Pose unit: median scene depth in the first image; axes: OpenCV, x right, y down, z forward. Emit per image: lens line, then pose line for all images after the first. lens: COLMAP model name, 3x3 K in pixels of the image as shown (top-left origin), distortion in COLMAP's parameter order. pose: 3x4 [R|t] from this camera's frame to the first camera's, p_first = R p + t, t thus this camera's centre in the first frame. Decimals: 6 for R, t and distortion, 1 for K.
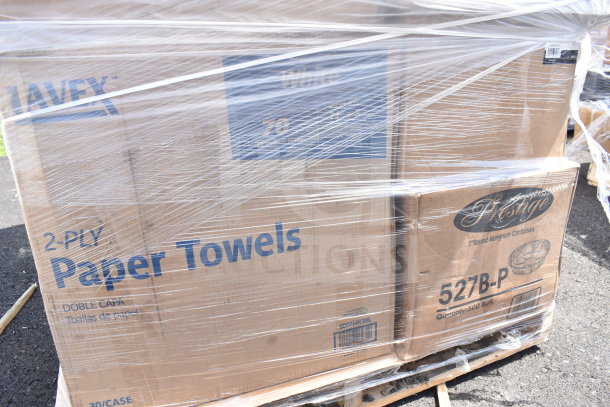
lens RADIAL K [[466.7, 0, 307.0], [0, 466.7, 201.7], [0, 0, 1]] dist [-0.096762, 0.010483]
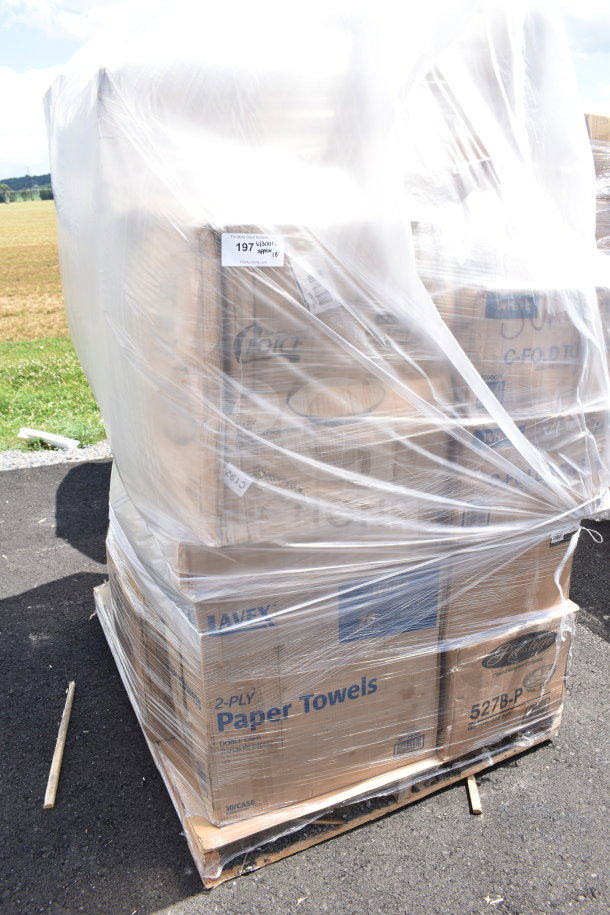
lens RADIAL K [[700.0, 0, 304.2], [0, 700.0, 460.6], [0, 0, 1]] dist [-0.096762, 0.010483]
pose [[0.997747, 0.001582, 0.067068, -0.325987], [-0.001269, 0.999988, -0.004709, -0.515422], [-0.067075, 0.004613, 0.997737, -0.951363]]
